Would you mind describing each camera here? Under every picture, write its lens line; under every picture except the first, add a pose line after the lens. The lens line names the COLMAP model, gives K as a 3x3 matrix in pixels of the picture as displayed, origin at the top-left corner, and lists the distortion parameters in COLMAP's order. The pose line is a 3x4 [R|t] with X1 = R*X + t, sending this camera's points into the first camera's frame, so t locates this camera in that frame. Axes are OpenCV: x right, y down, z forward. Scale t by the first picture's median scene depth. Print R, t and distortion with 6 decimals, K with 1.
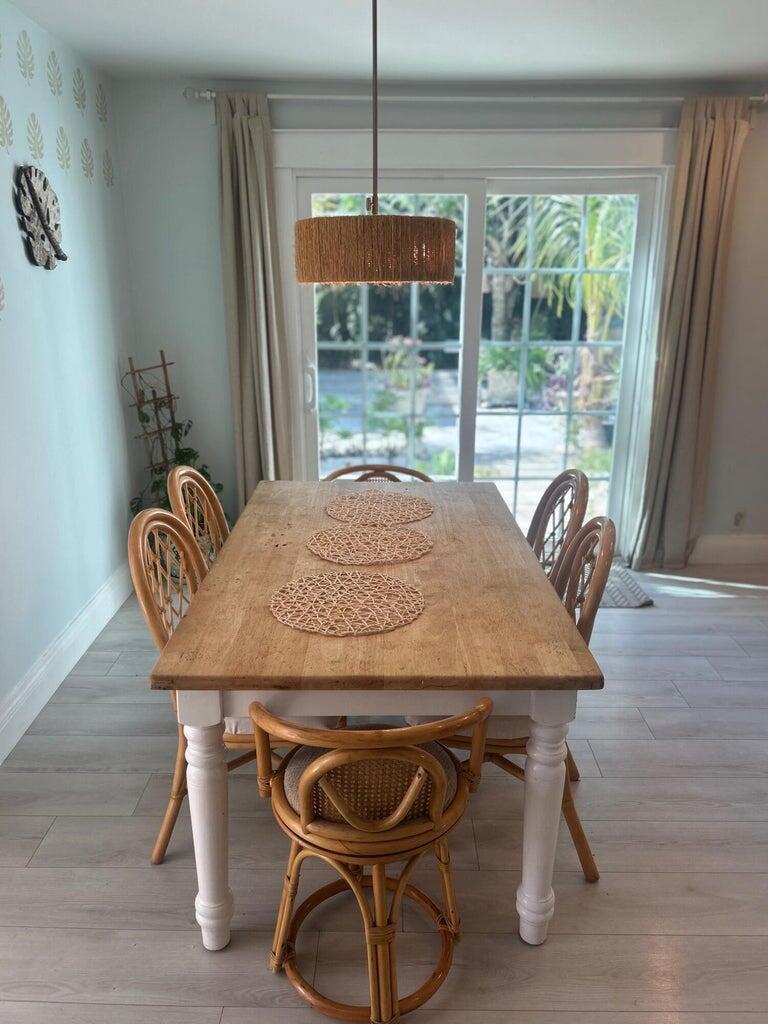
lens RADIAL K [[781.5, 0, 381.0], [0, 781.5, 508.8], [0, 0, 1]] dist [0.102265, -0.144377]
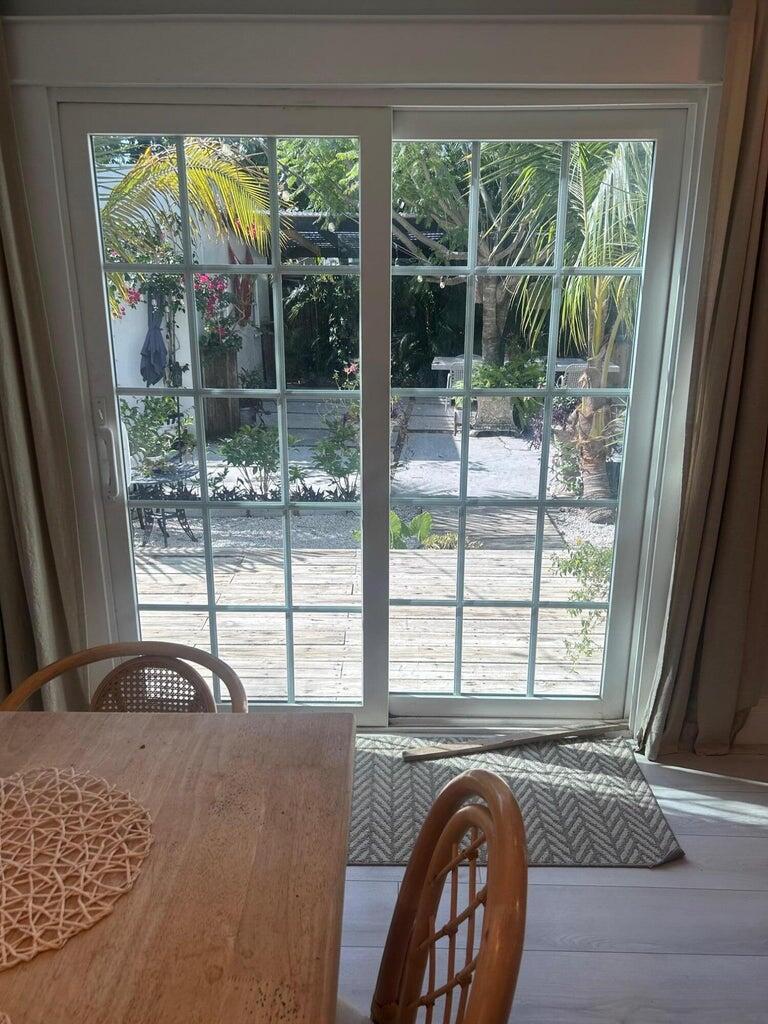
lens RADIAL K [[781.5, 0, 381.0], [0, 781.5, 508.8], [0, 0, 1]] dist [0.102265, -0.144377]
pose [[0.999929, 0.006949, -0.009682, 0.117534], [-0.007064, 0.999904, -0.011911, -0.106781], [0.009598, 0.011979, 0.999882, 0.380534]]
